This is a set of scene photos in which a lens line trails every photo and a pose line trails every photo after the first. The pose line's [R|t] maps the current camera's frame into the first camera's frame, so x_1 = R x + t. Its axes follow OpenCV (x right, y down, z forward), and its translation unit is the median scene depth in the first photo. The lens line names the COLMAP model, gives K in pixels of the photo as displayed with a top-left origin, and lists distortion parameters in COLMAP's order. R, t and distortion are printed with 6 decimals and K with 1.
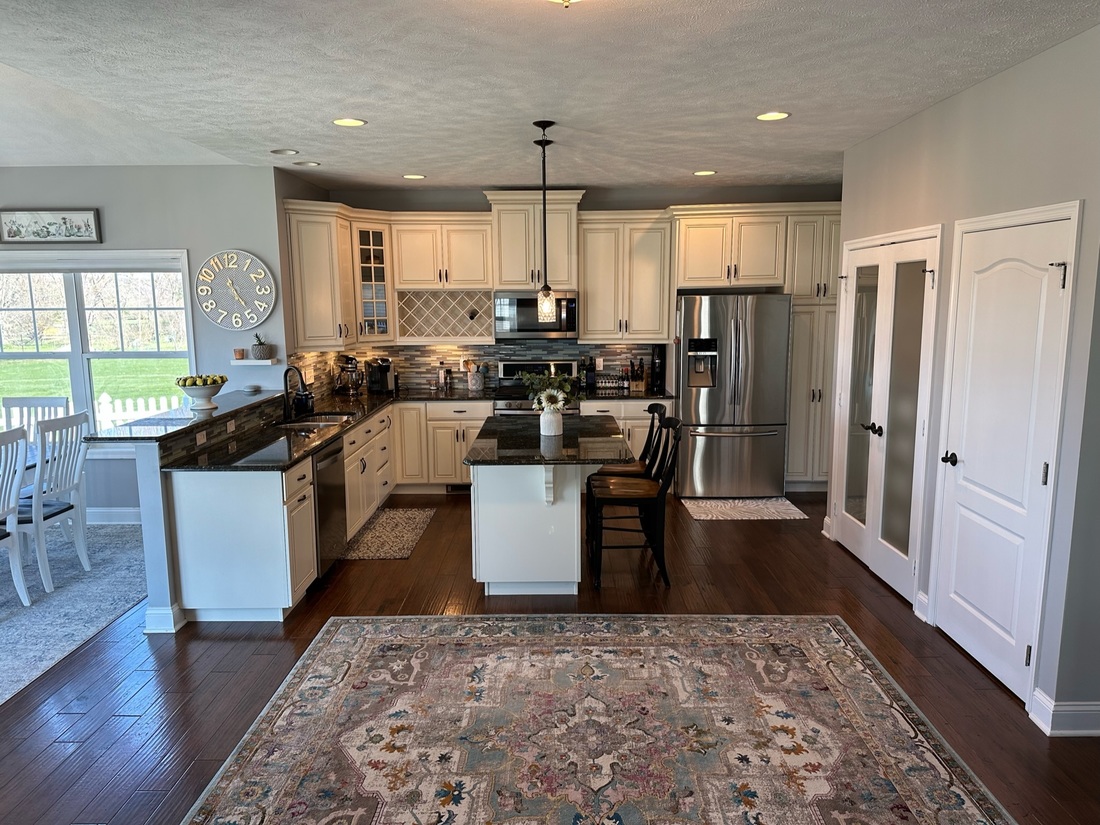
lens RADIAL K [[767.2, 0, 553.0], [0, 767.2, 416.1], [0, 0, 1]] dist [0.060473, -0.081562]
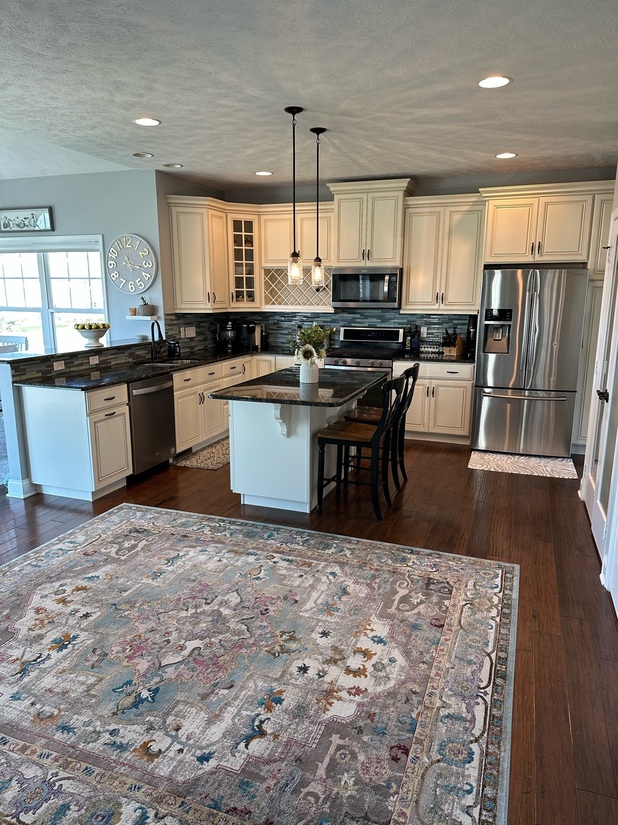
lens RADIAL K [[575.4, 0, 310.3], [0, 575.4, 418.4], [0, 0, 1]] dist [0.060473, -0.081562]
pose [[0.940533, 0.085350, -0.328805, 0.261871], [-0.063629, 0.995054, 0.076283, 0.011347], [0.333690, -0.050825, 0.941312, 0.126091]]
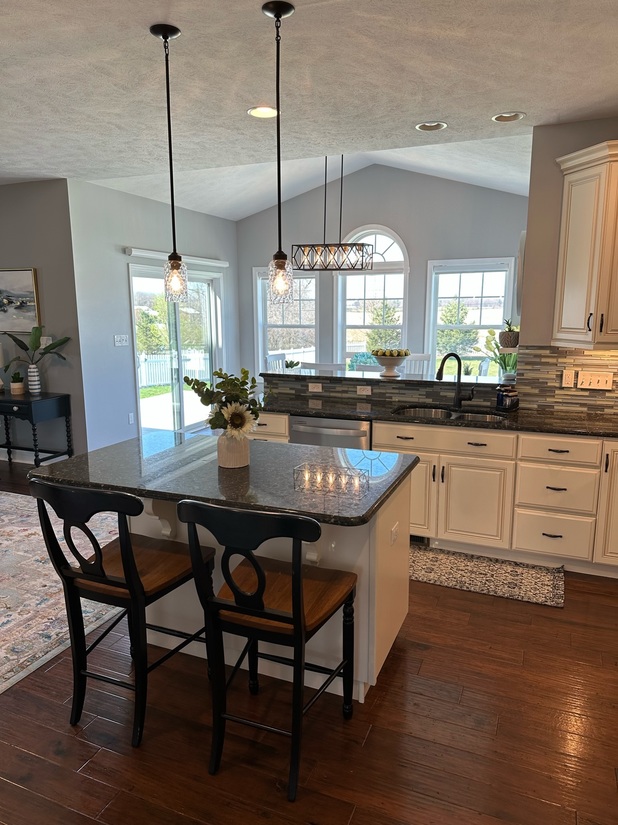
lens RADIAL K [[575.4, 0, 308.1], [0, 575.4, 412.6], [0, 0, 1]] dist [0.060473, -0.081562]
pose [[-0.387709, 0.179213, -0.904193, 0.391407], [-0.134291, 0.959471, 0.247752, -0.145714], [0.911947, 0.217480, -0.347929, 1.085759]]
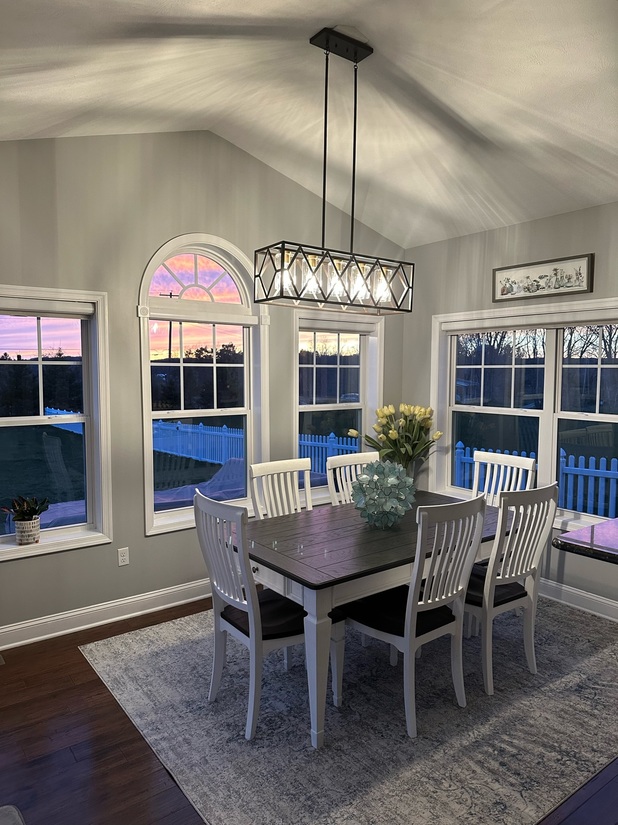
lens RADIAL K [[575.4, 0, 311.2], [0, 575.4, 420.5], [0, 0, 1]] dist [0.060473, -0.081562]
pose [[0.603358, 0.077542, -0.793692, -0.240553], [-0.128832, 0.991666, -0.001053, -0.034795], [0.786995, 0.102888, 0.608319, 0.363483]]
